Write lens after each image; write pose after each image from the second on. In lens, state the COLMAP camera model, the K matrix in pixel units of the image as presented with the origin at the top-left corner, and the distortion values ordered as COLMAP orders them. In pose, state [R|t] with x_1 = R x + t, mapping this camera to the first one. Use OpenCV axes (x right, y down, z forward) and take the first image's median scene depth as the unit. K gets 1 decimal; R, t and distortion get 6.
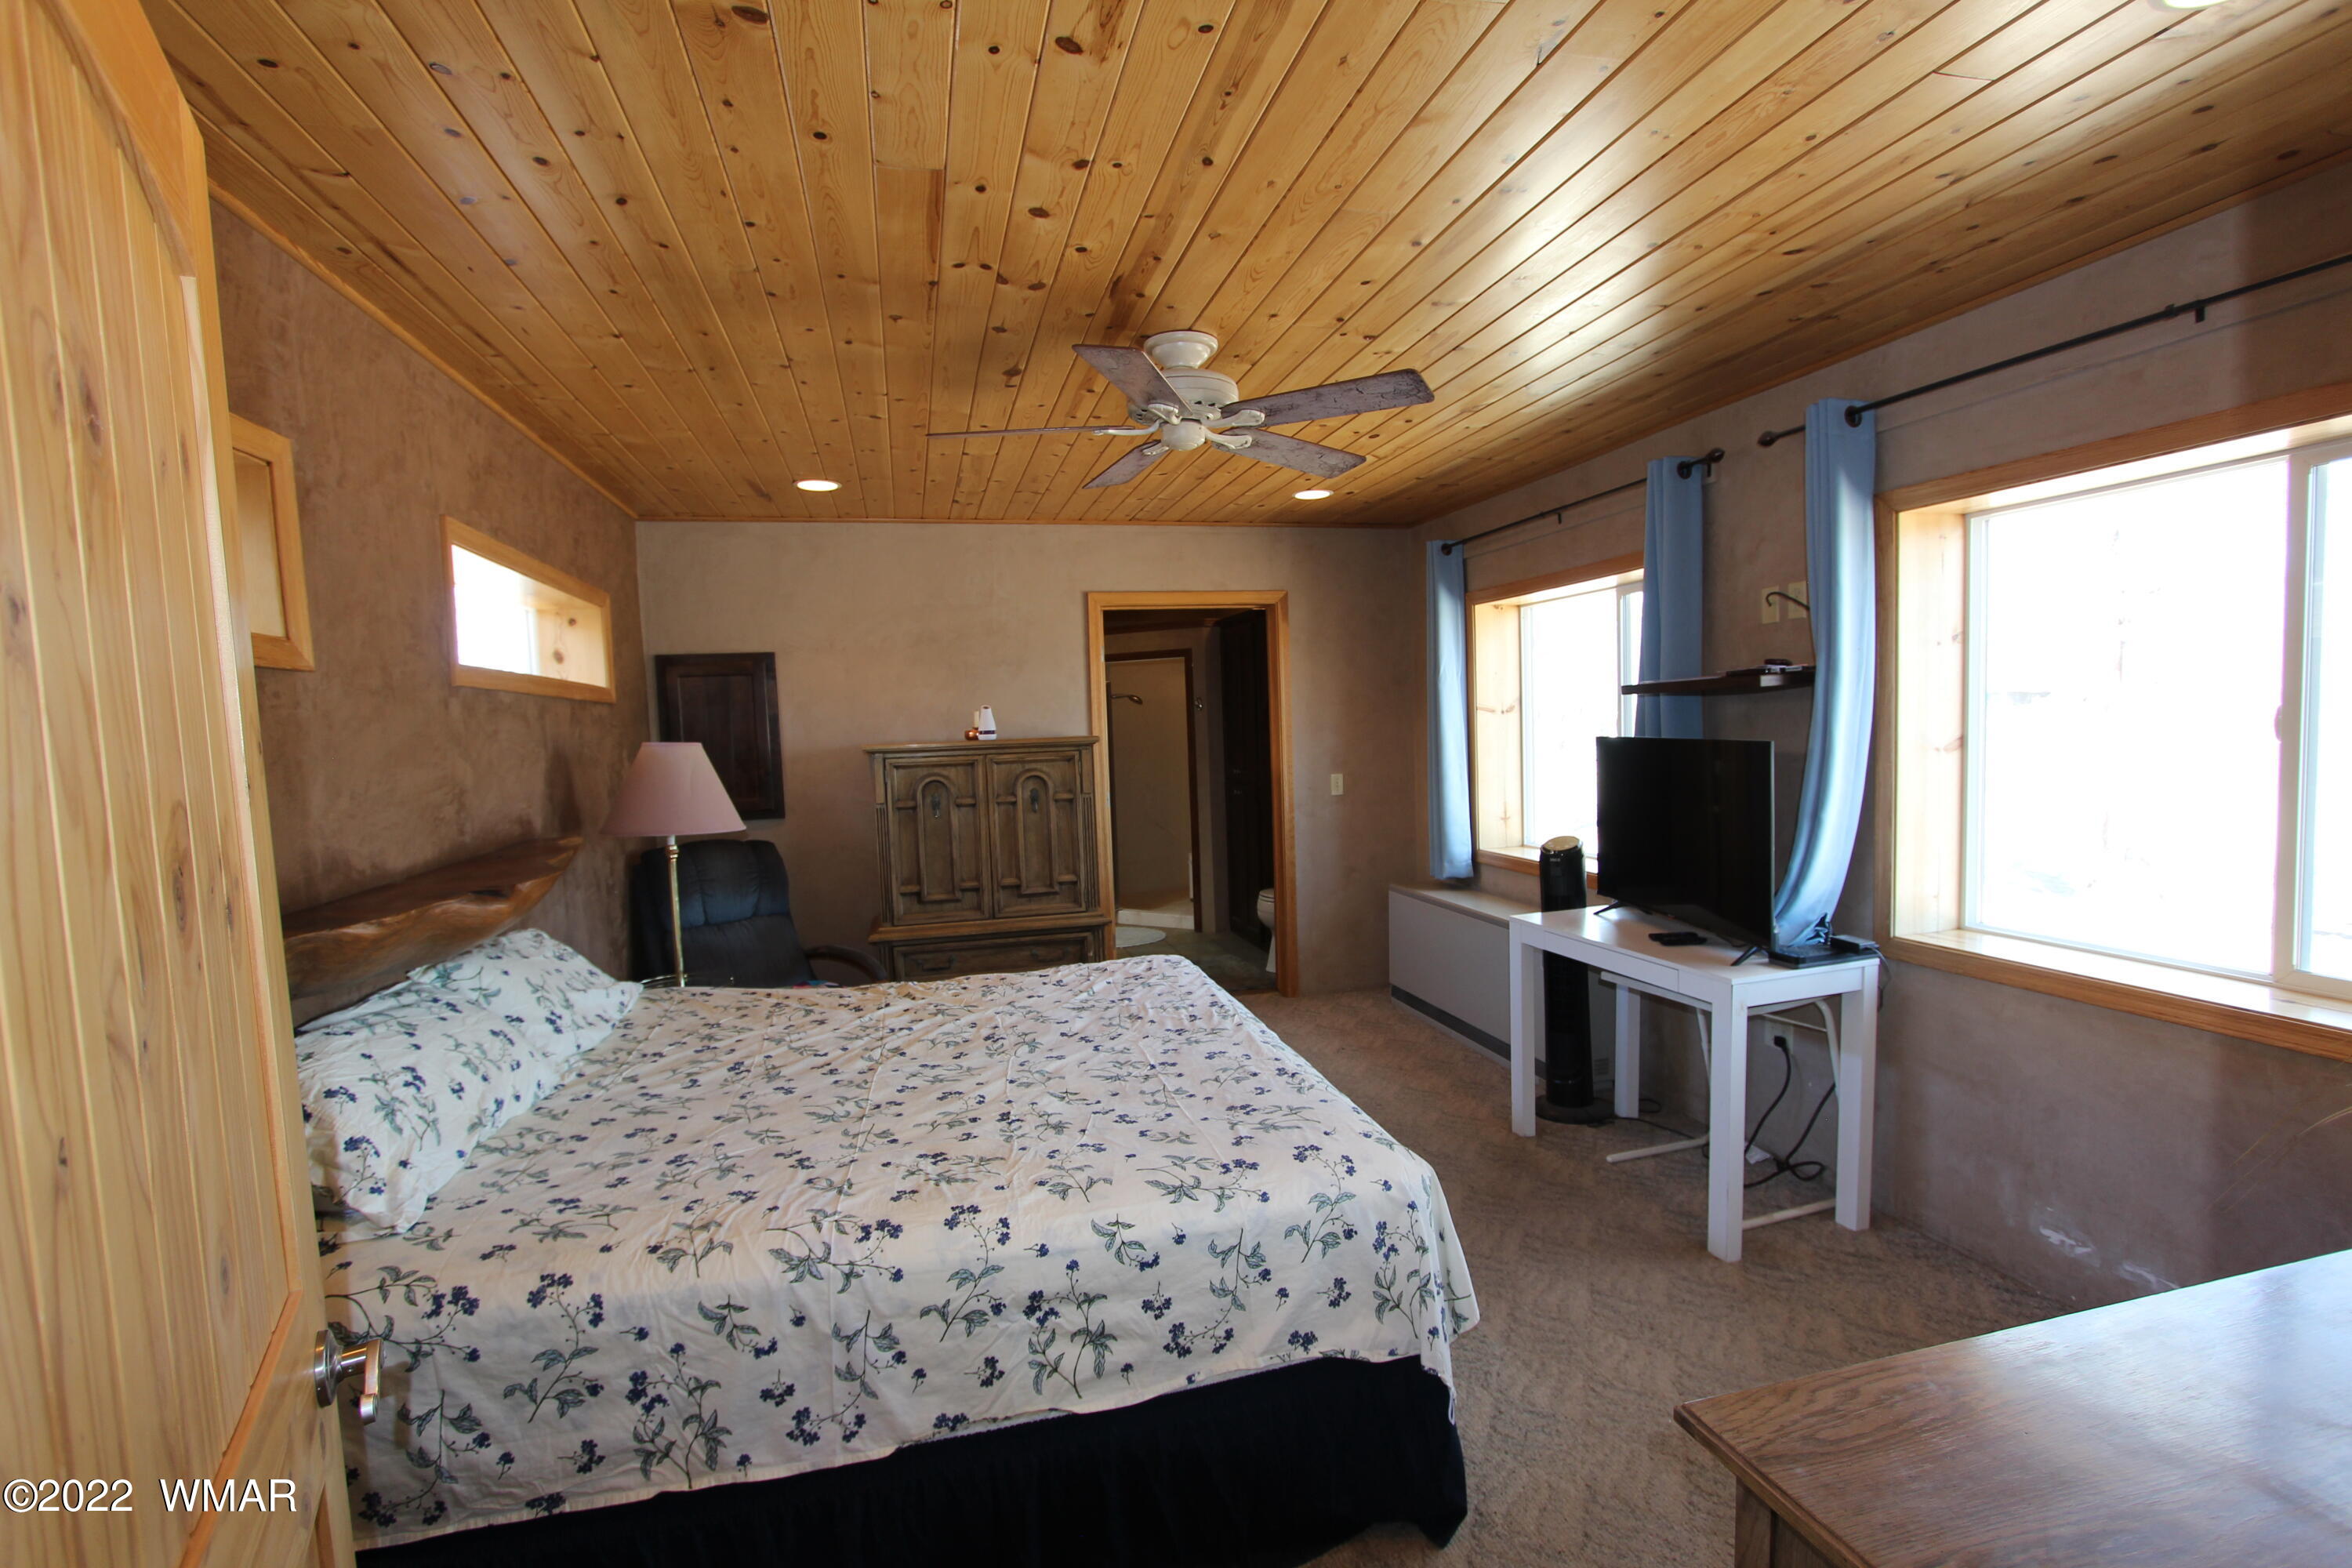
lens RADIAL K [[1079.5, 0, 1168.6], [0, 1079.5, 797.9], [0, 0, 1]] dist [-0.020340, 0.002158]
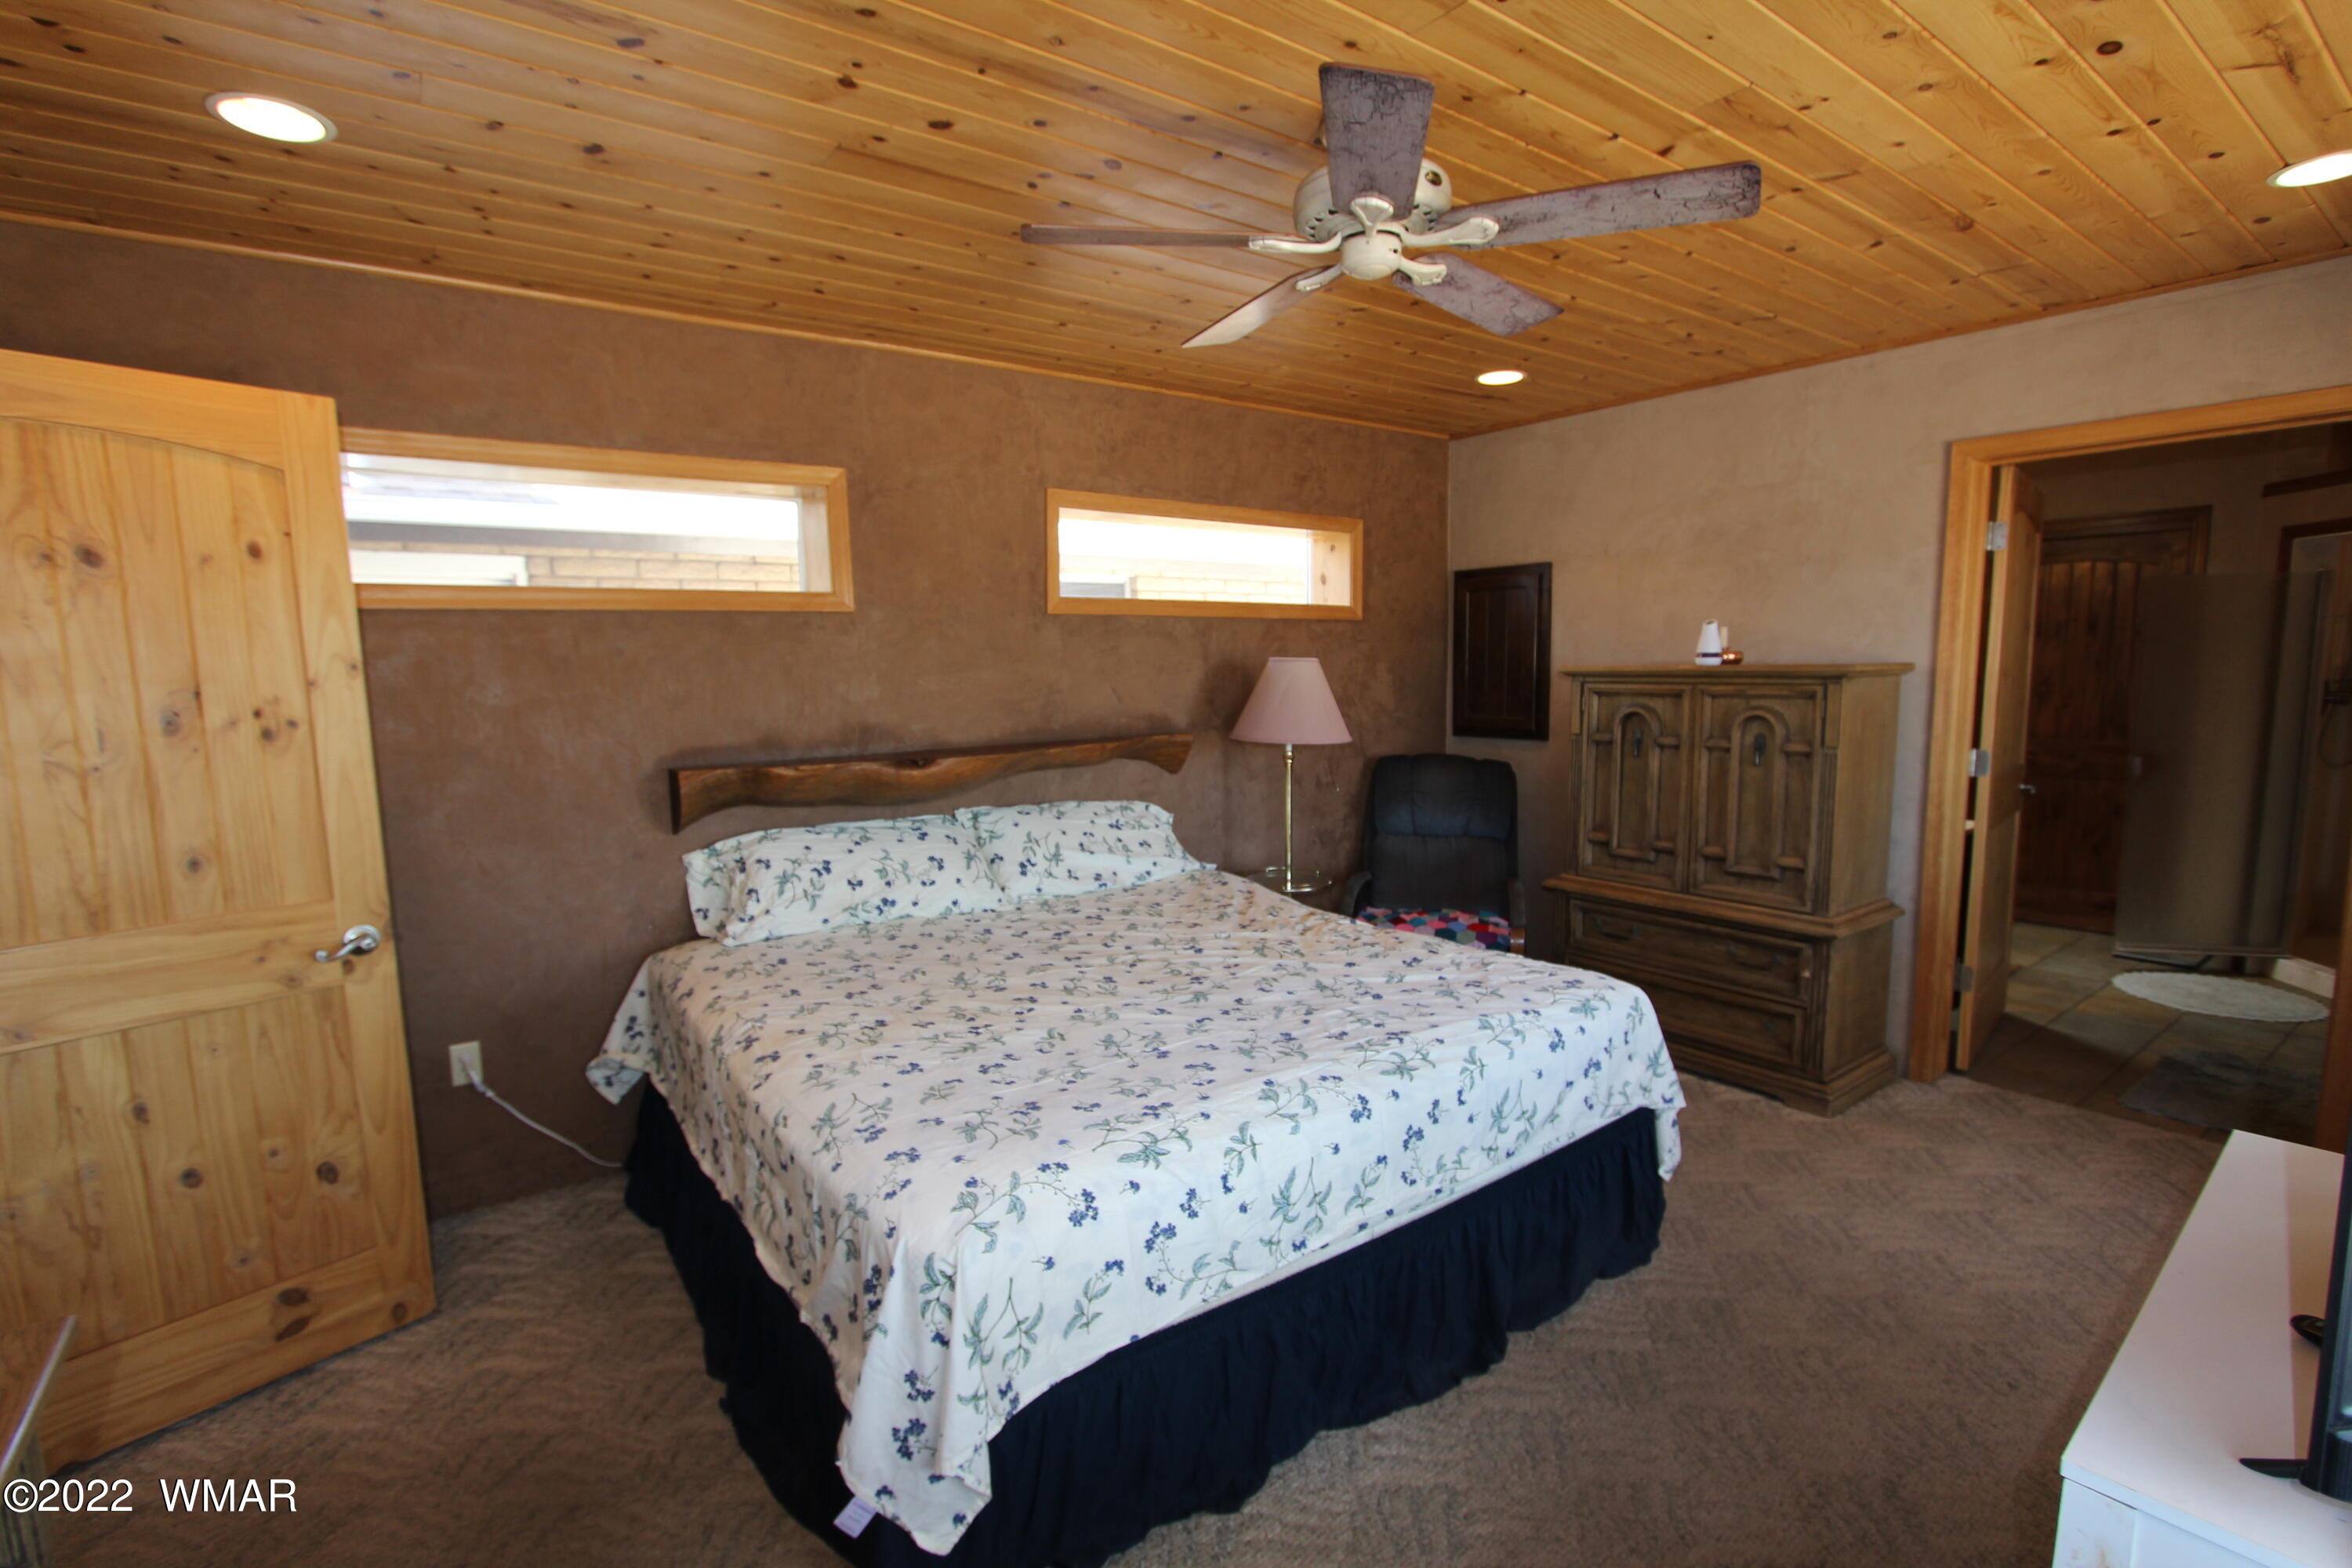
lens RADIAL K [[1079.5, 0, 1174.8], [0, 1079.5, 789.6], [0, 0, 1]] dist [-0.020340, 0.002158]
pose [[0.386245, 0.137300, -0.912120, 0.596575], [-0.062132, 0.990486, 0.122786, -0.053950], [0.920301, 0.009246, 0.391101, 0.527666]]
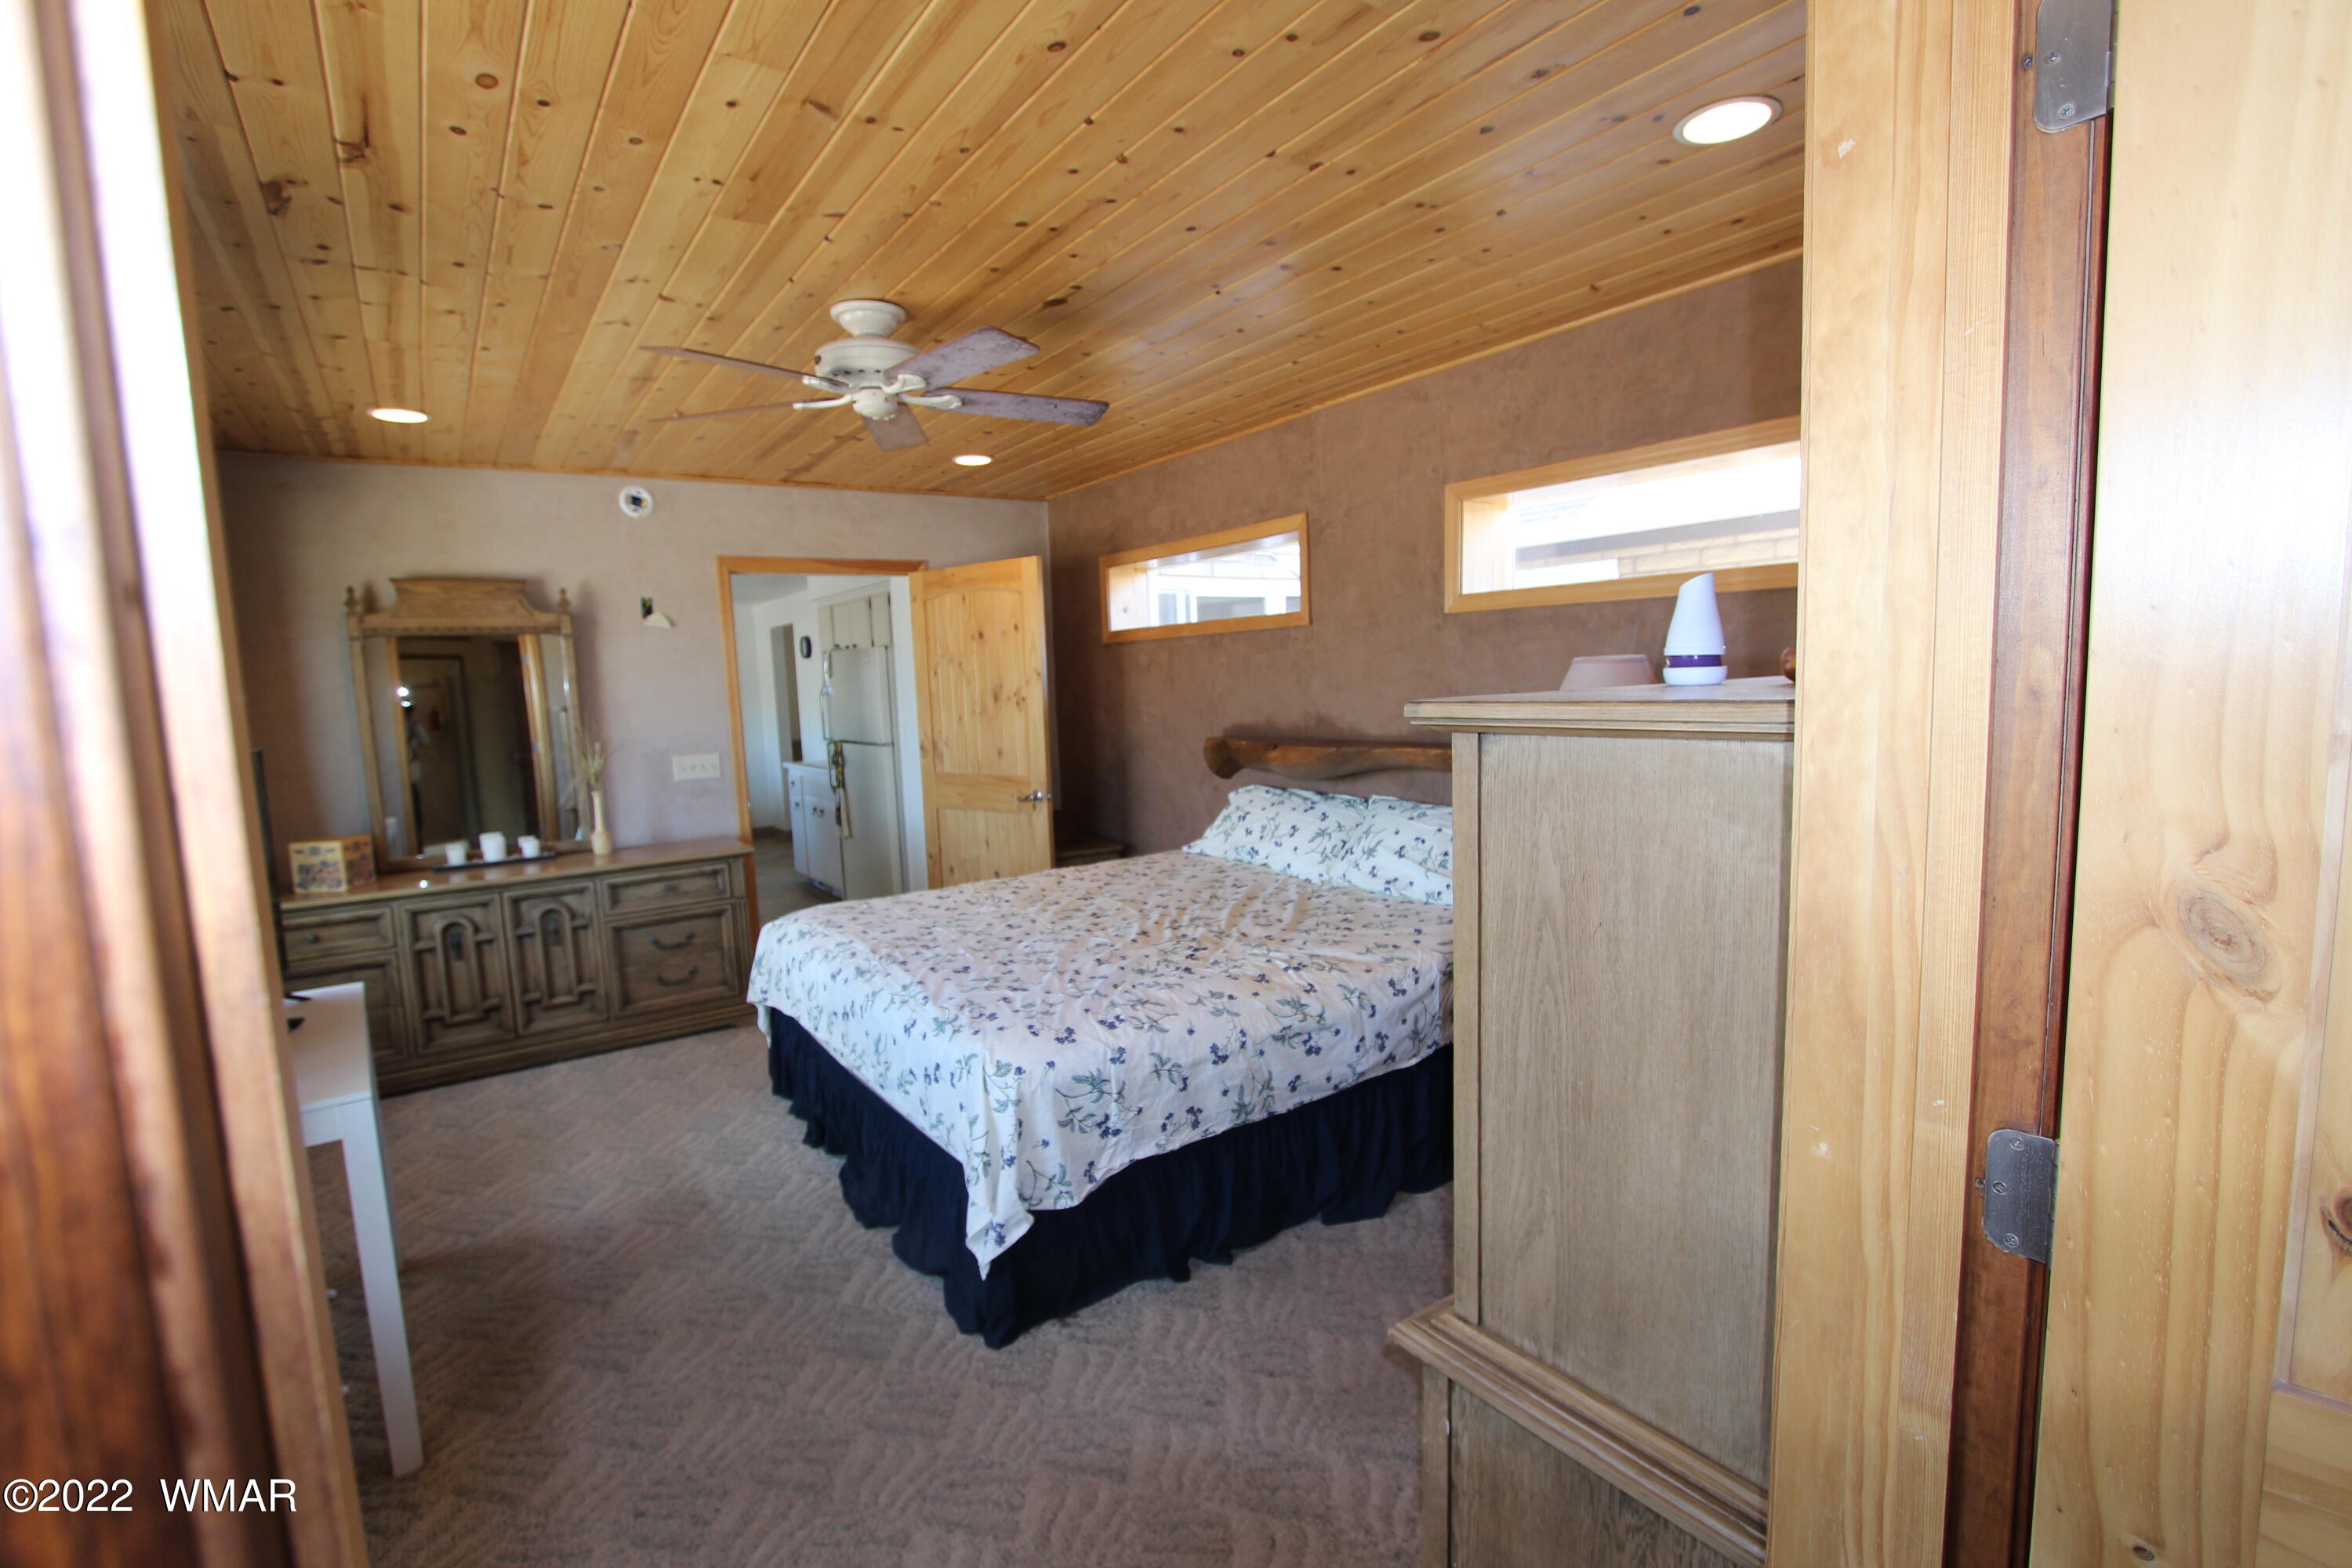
lens RADIAL K [[1079.5, 0, 1172.2], [0, 1079.5, 787.8], [0, 0, 1]] dist [-0.020340, 0.002158]
pose [[-0.929796, 0.109253, -0.351487, 0.134318], [0.045992, 0.981933, 0.183552, -0.134285], [0.365191, 0.154500, -0.918023, 1.862476]]
